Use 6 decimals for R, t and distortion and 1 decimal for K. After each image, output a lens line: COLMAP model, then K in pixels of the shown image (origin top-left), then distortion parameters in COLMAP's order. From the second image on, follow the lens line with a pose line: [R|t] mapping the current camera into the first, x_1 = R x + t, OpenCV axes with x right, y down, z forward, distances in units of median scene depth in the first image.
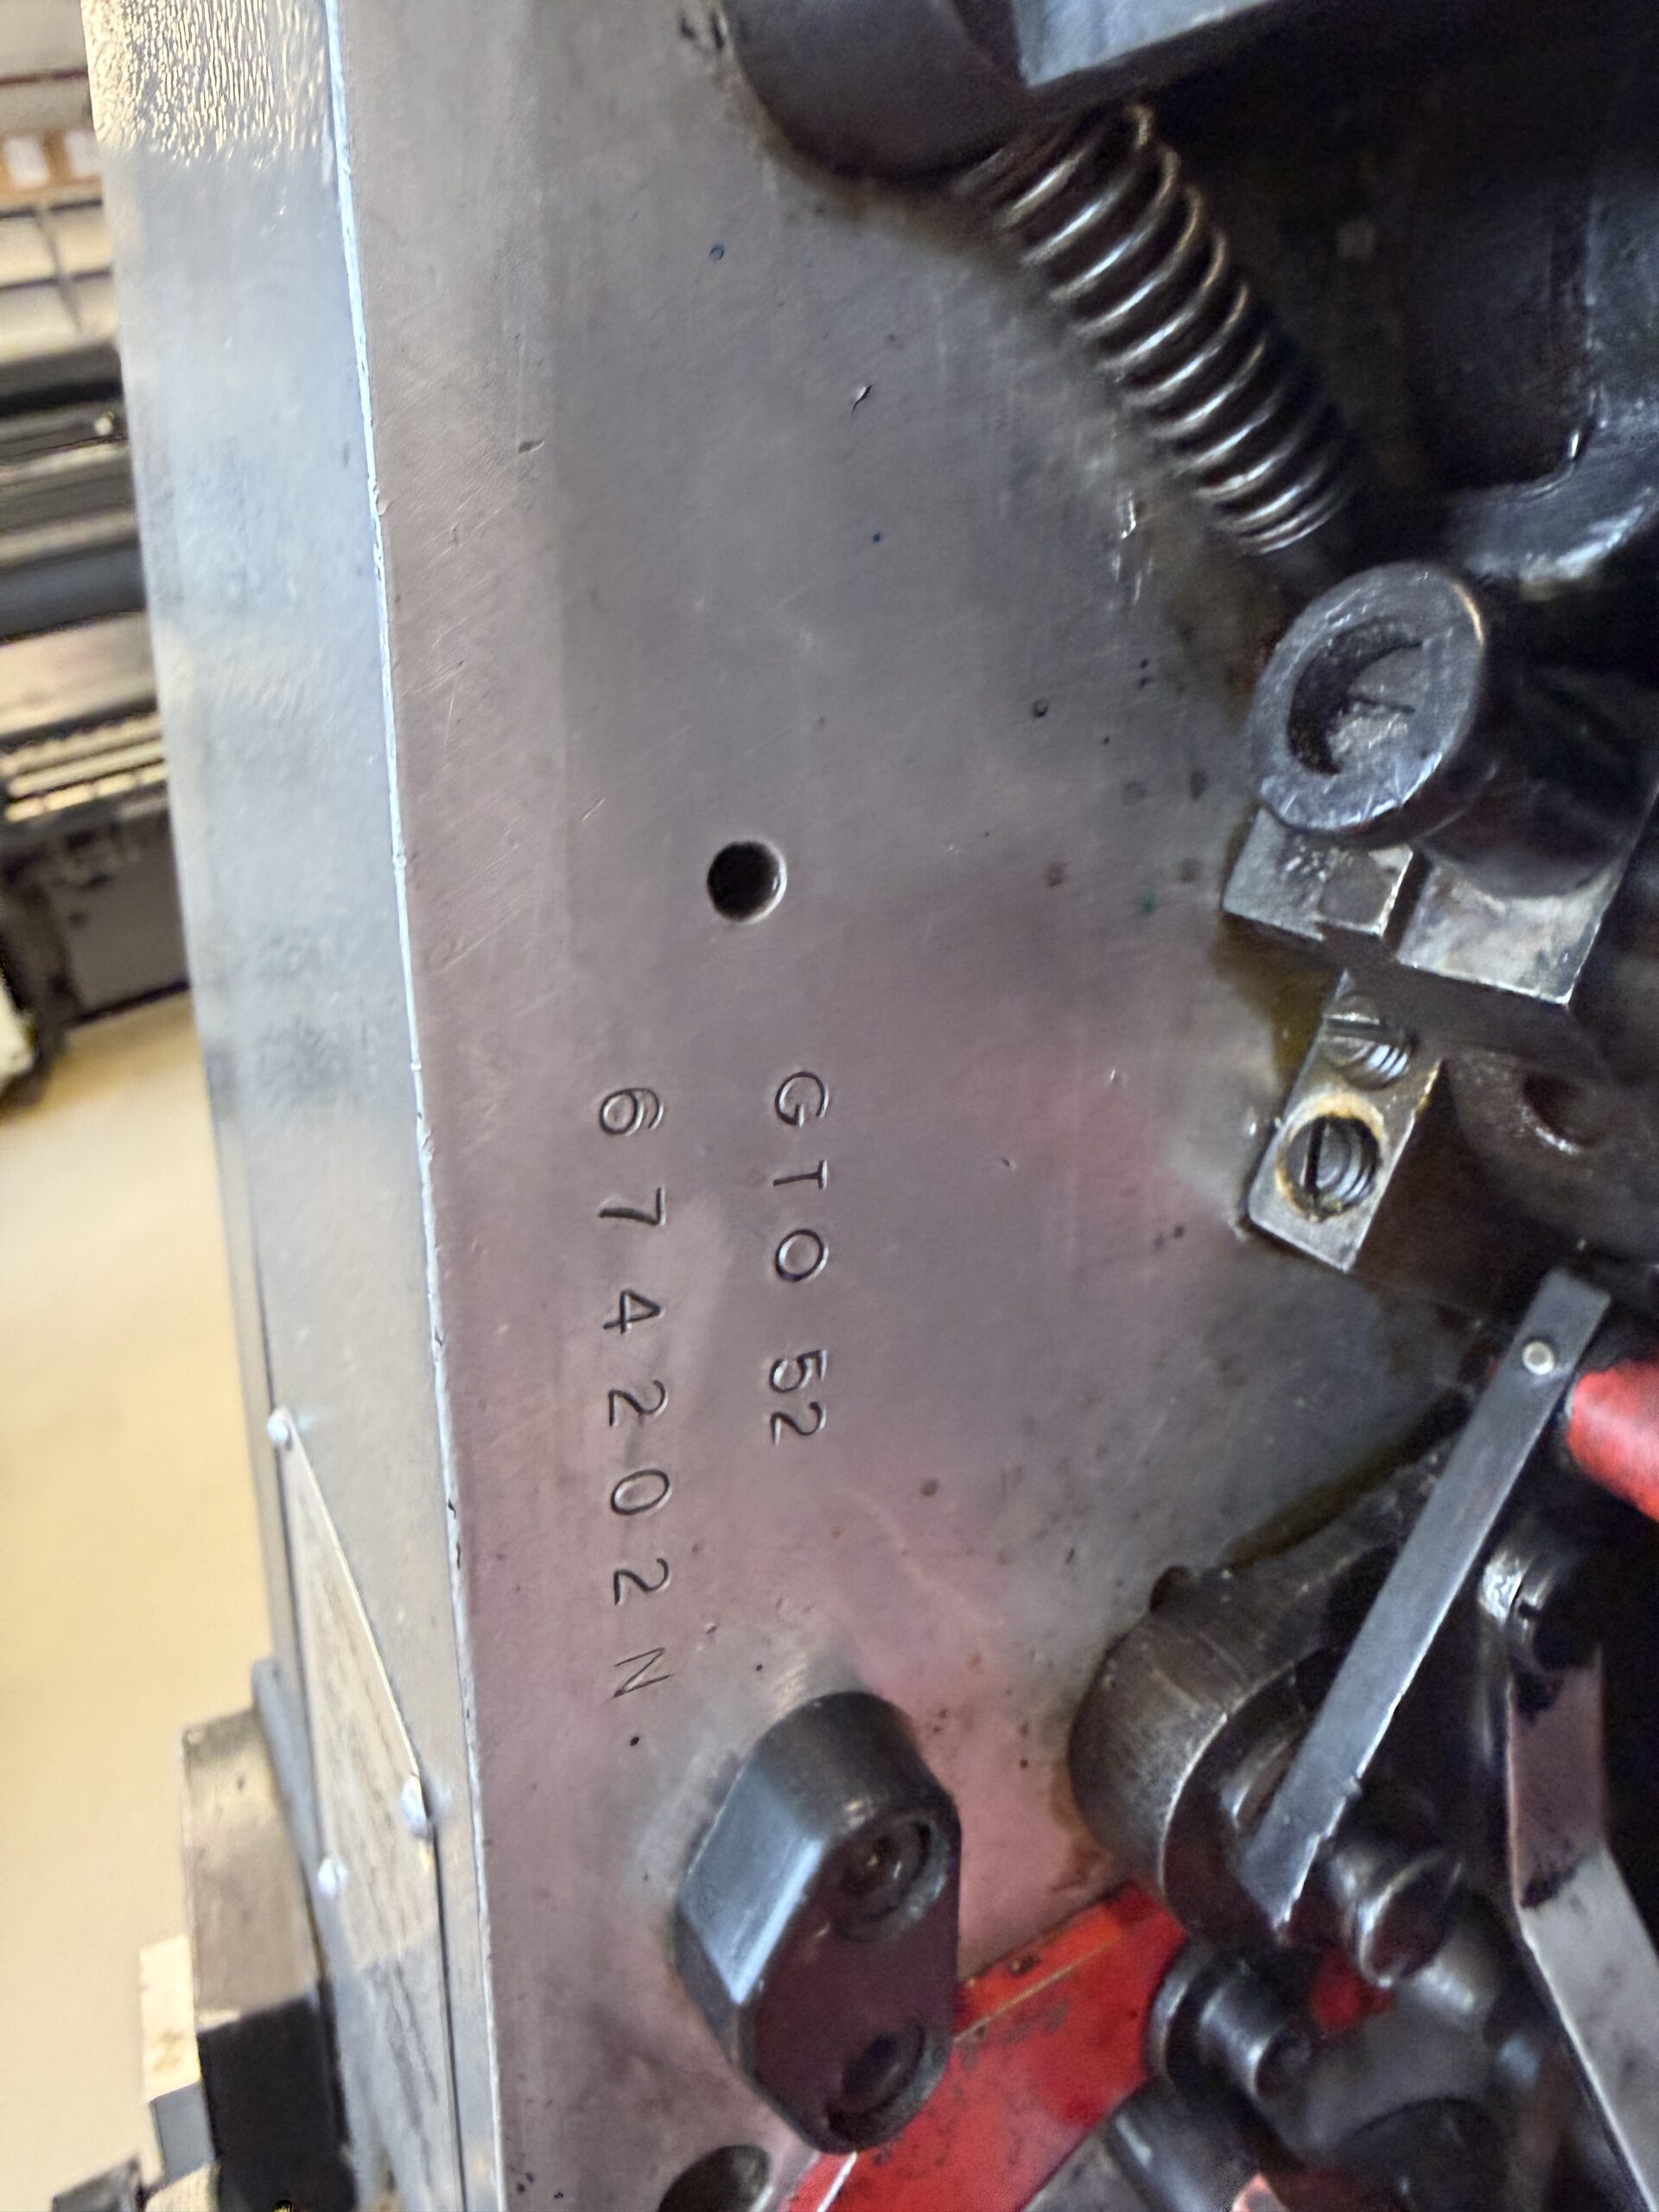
lens RADIAL K [[1609.9, 0, 829.5], [0, 1609.9, 1106.0], [0, 0, 1]] dist [0.102904, 0.000578]
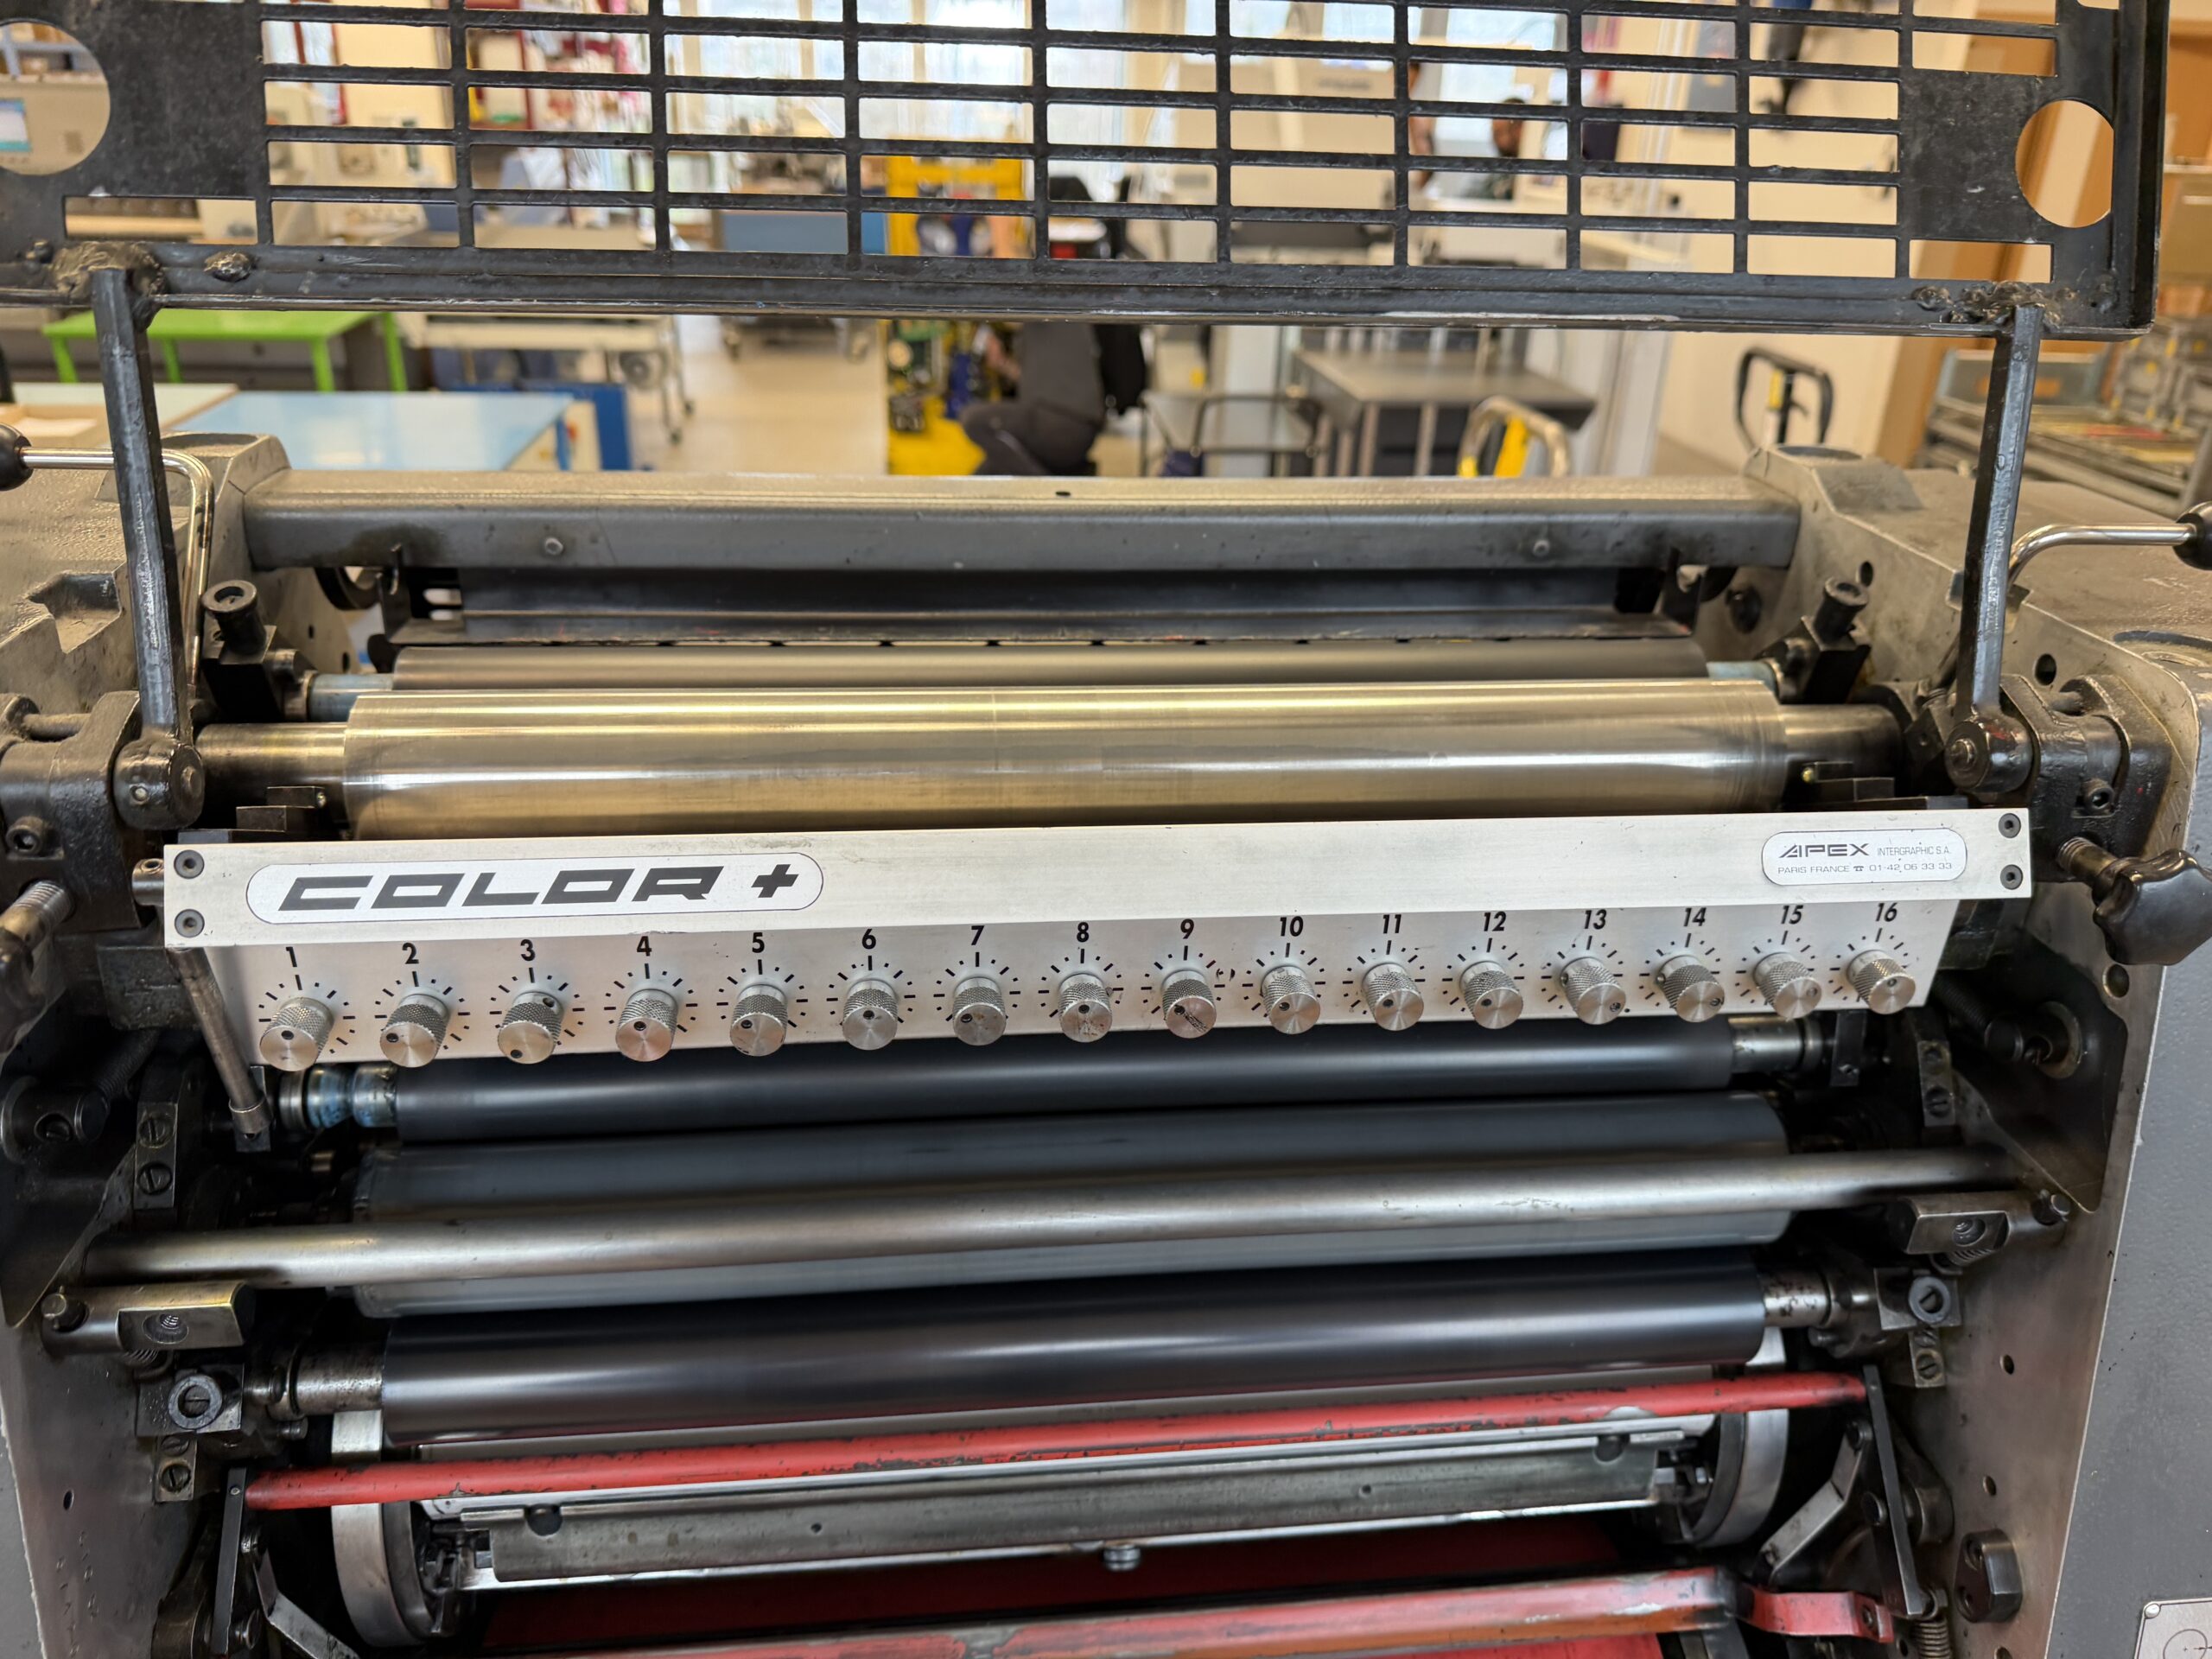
lens RADIAL K [[1584.5, 0, 1106.0], [0, 1584.5, 829.5], [0, 0, 1]] dist [0.001382, -0.007498]
pose [[0.347469, -0.201812, 0.915717, -2.163854], [0.307009, 0.947224, 0.092261, -1.140673], [-0.886008, 0.249076, 0.391089, -2.983754]]
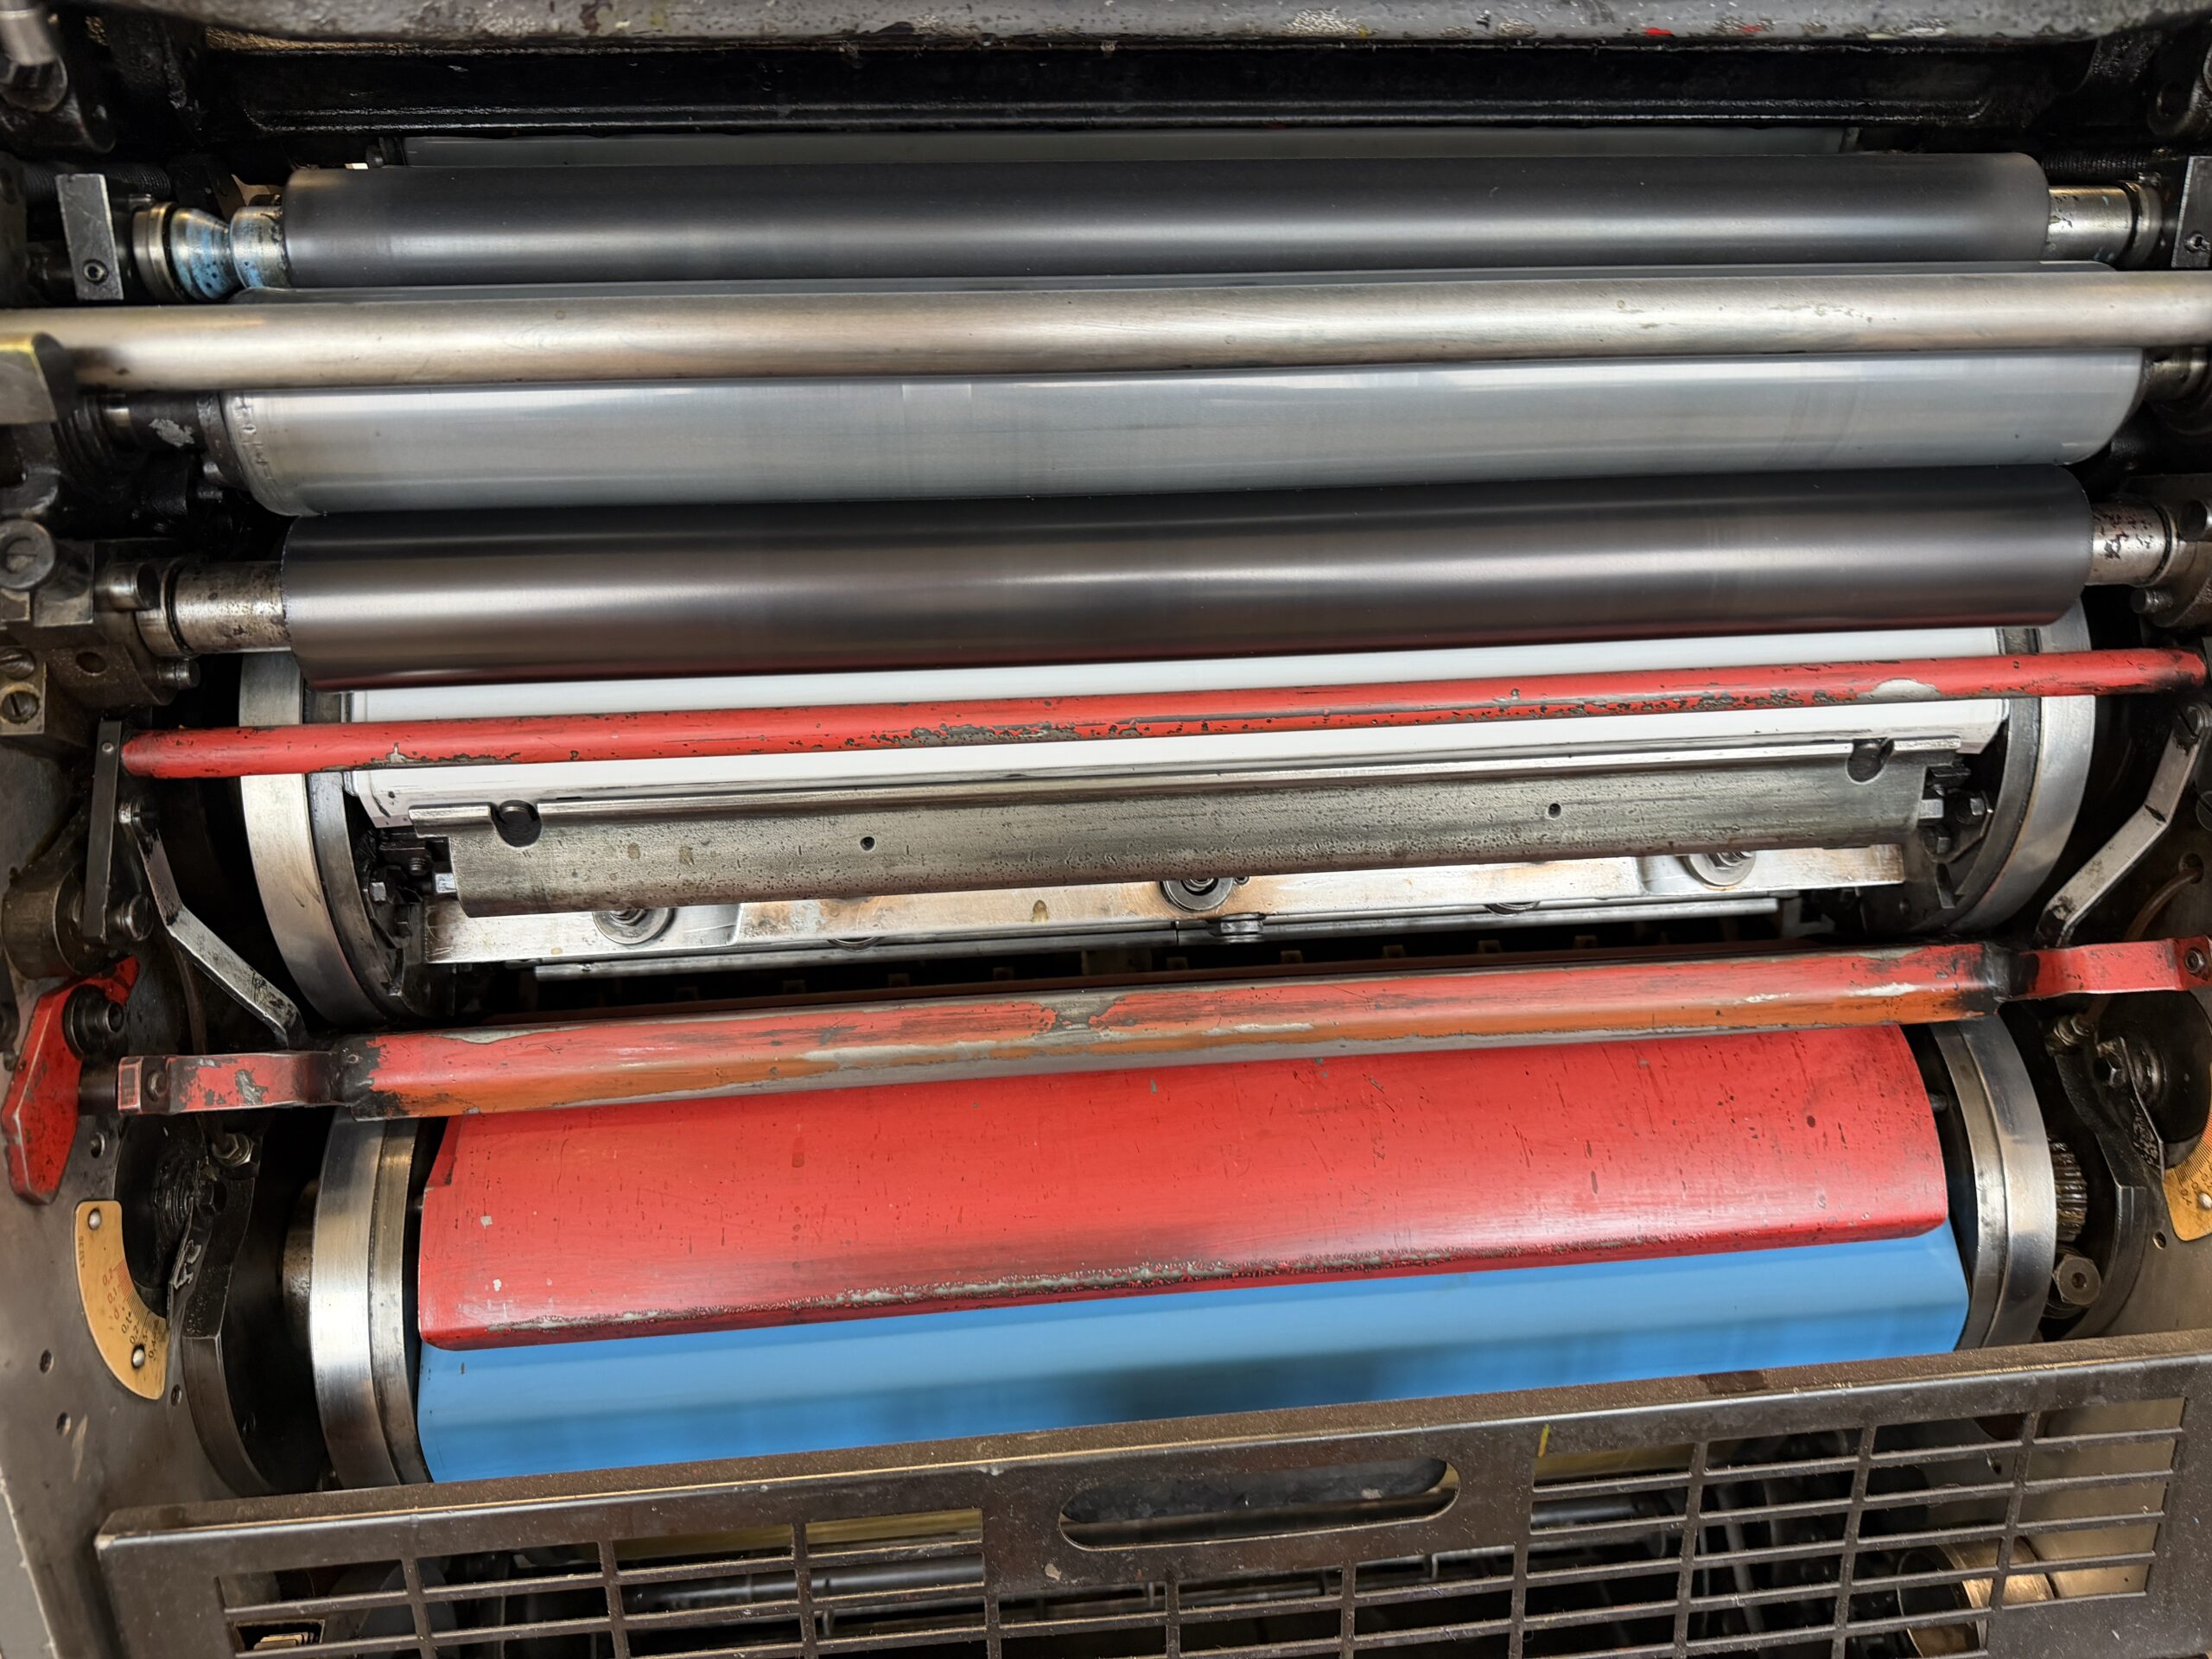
lens RADIAL K [[1518.8, 0, 1106.0], [0, 1518.8, 829.5], [0, 0, 1]] dist [0.078004, -0.105755]
pose [[0.362855, -0.284770, 0.887267, -1.592935], [0.328958, 0.930003, 0.163956, 0.452388], [-0.871850, 0.232382, 0.431133, -1.986967]]
